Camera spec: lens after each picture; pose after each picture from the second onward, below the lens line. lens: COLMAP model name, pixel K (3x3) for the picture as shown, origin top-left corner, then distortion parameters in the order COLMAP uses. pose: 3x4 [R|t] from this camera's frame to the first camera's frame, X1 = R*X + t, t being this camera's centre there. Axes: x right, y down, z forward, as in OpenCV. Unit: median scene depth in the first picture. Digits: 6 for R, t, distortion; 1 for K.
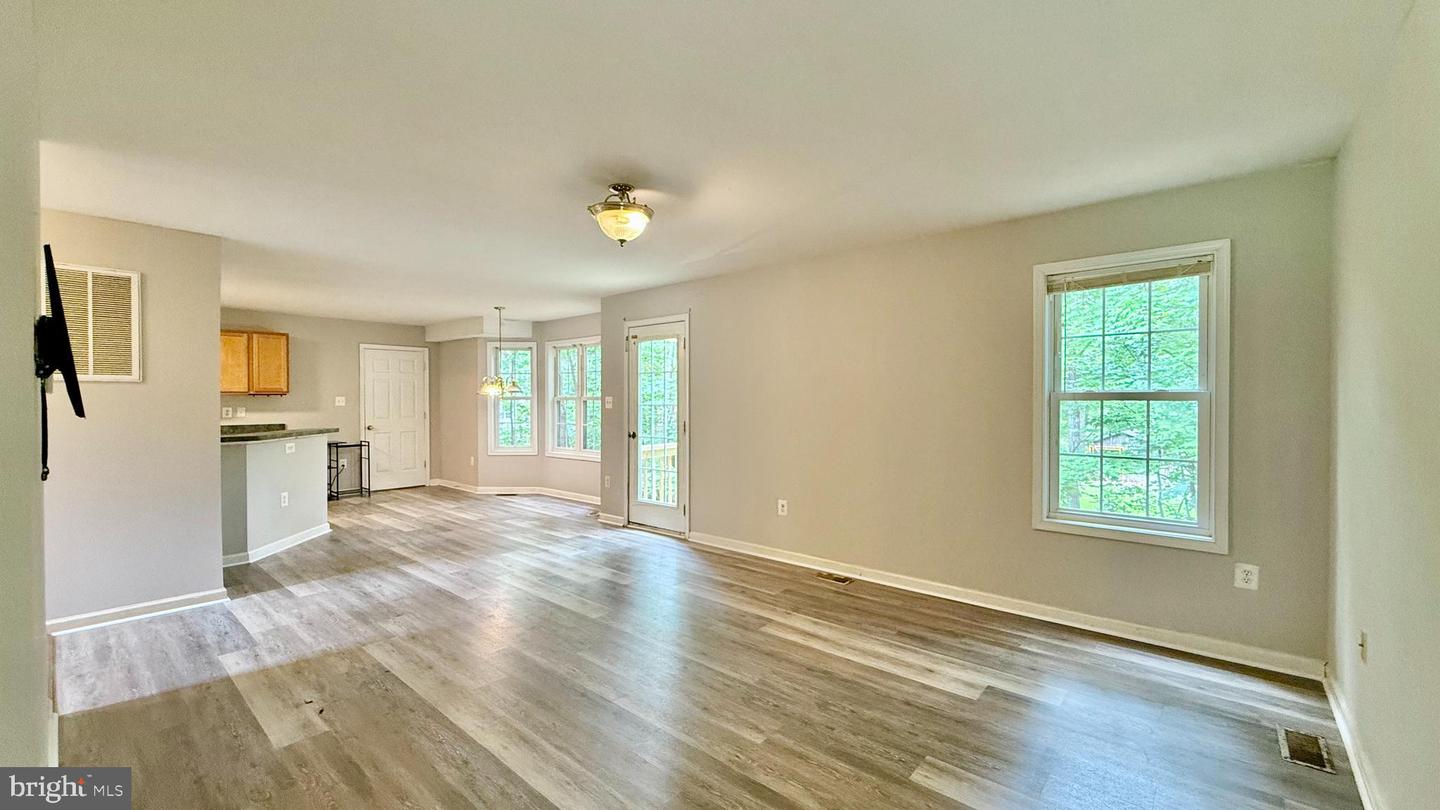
lens RADIAL K [[572.5, 0, 720.6], [0, 572.5, 424.0], [0, 0, 1]] dist [-0.000697, -0.000048]
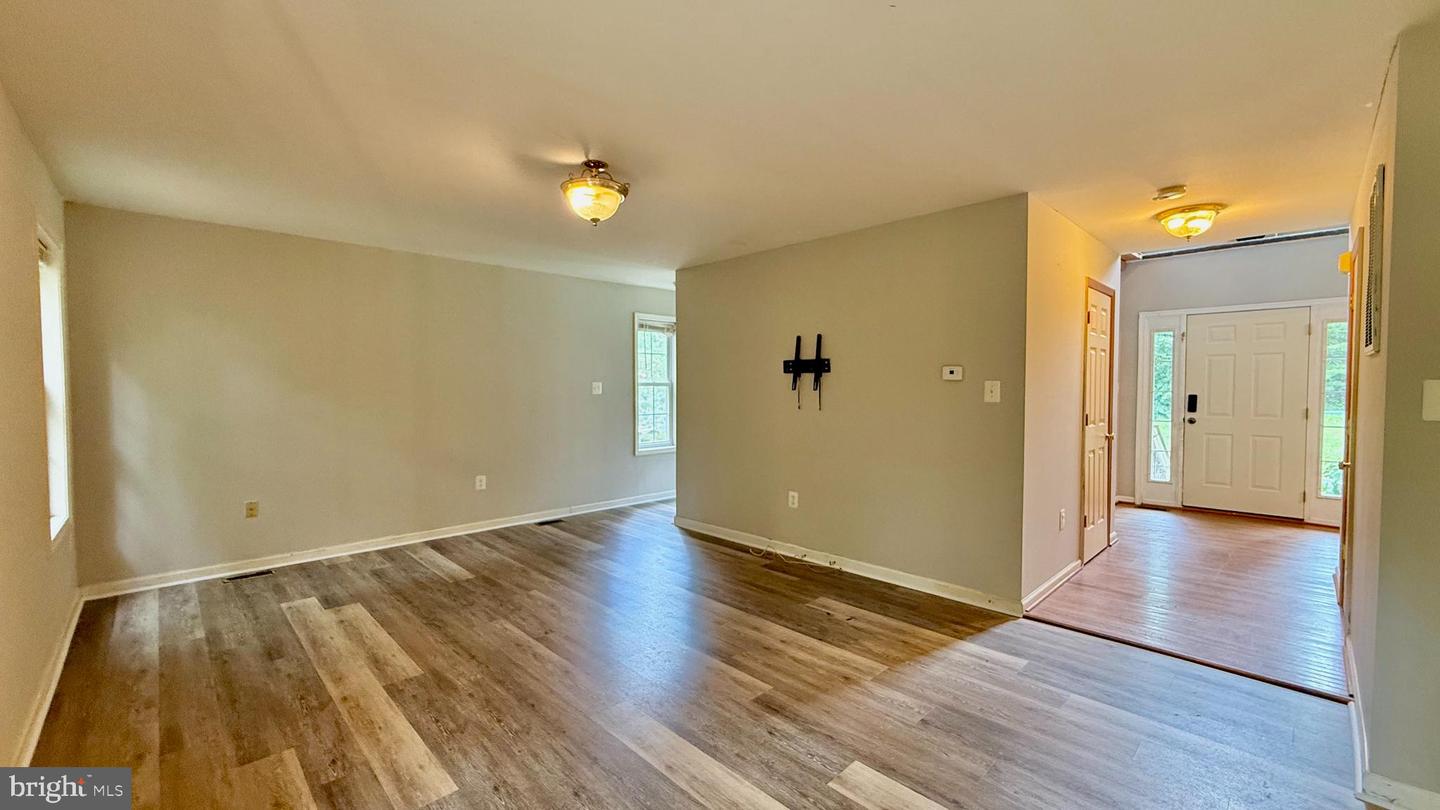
lens RADIAL K [[581.4, 0, 718.6], [0, 581.4, 398.7], [0, 0, 1]] dist [-0.001014, -0.000013]
pose [[-0.995810, -0.001028, 0.091441, -0.396369], [0.005071, 0.997778, 0.066440, -0.070567], [-0.091306, 0.066626, -0.993592, 1.661467]]
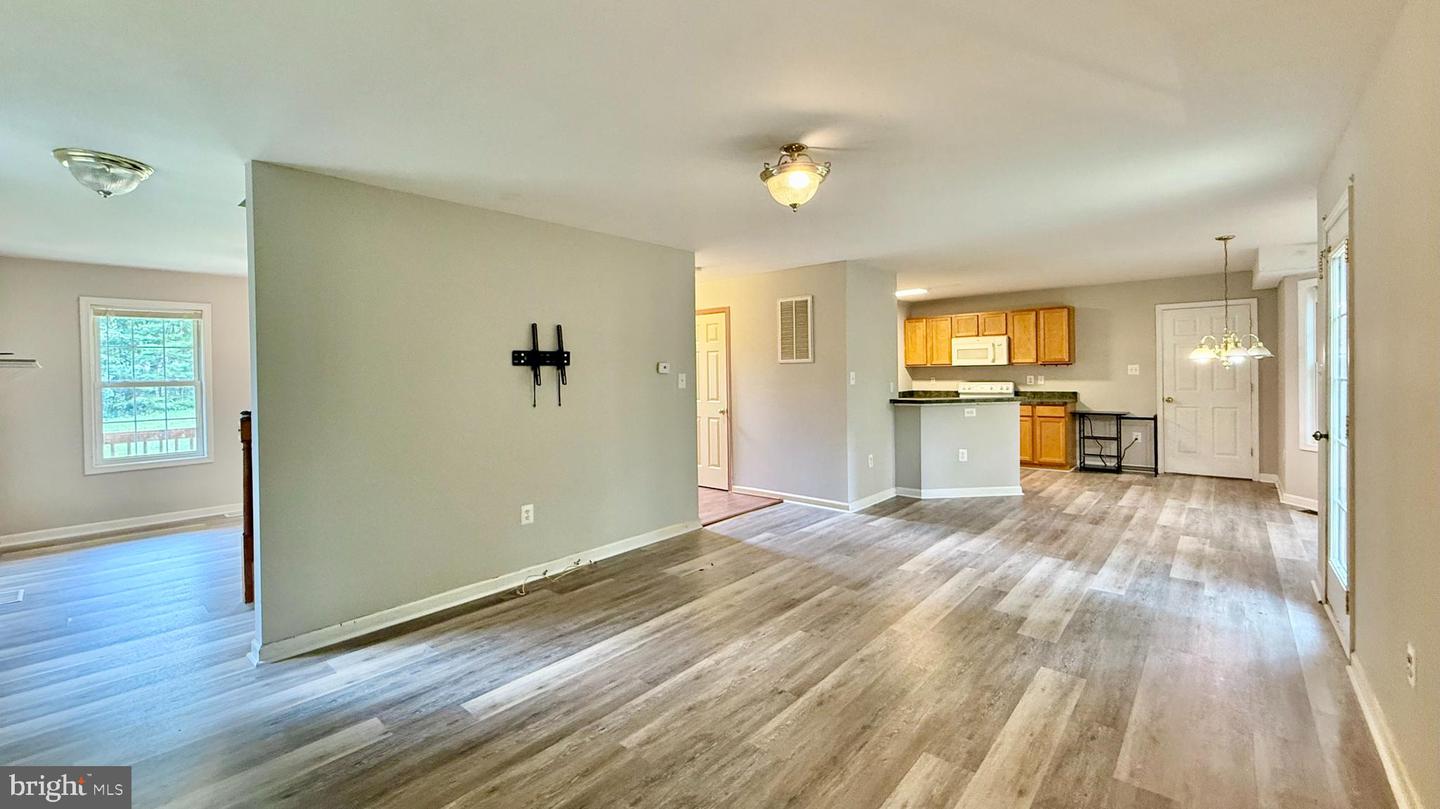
lens RADIAL K [[581.4, 0, 718.6], [0, 581.4, 398.2], [0, 0, 1]] dist [-0.001014, -0.000013]
pose [[-0.009090, 0.047166, -0.998846, 0.642725], [-0.028772, 0.998461, 0.047410, -0.042392], [0.999545, 0.029170, -0.007719, 0.738150]]
